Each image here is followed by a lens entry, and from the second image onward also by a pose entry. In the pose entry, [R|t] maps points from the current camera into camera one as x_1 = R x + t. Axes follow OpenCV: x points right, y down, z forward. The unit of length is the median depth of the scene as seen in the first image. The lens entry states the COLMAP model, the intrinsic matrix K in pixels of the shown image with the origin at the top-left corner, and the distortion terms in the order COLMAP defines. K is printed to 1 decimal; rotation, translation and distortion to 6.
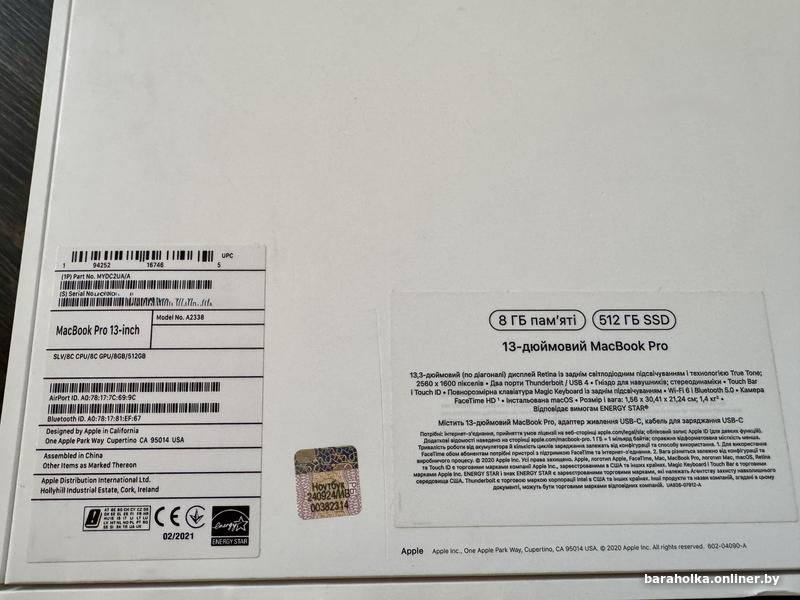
lens RADIAL K [[560.5, 0, 399.2], [0, 560.5, 302.3], [0, 0, 1]] dist [0.001850, 0.000954]
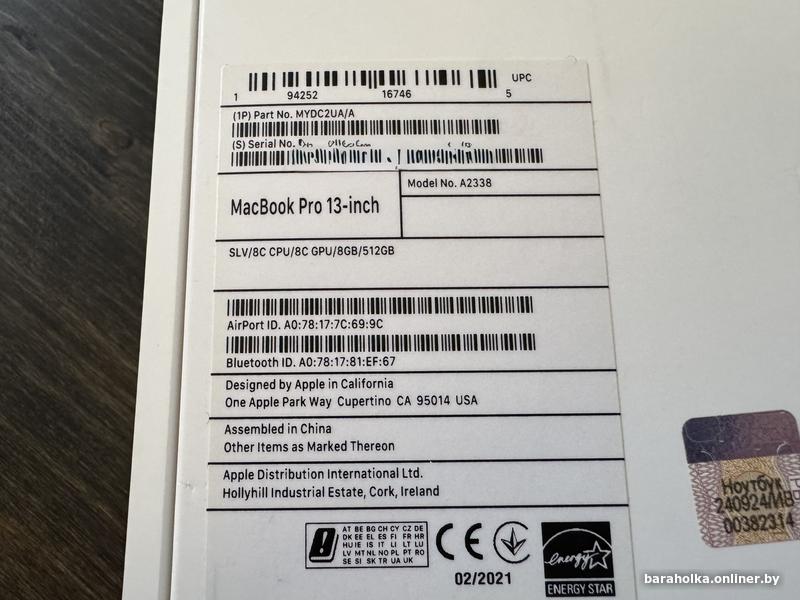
lens RADIAL K [[560.5, 0, 400.8], [0, 560.5, 298.3], [0, 0, 1]] dist [0.001850, 0.000954]
pose [[0.999851, -0.005454, -0.016389, -0.444605], [0.005808, 0.999749, 0.021634, 0.133286], [0.016267, -0.021726, 0.999632, 0.453648]]
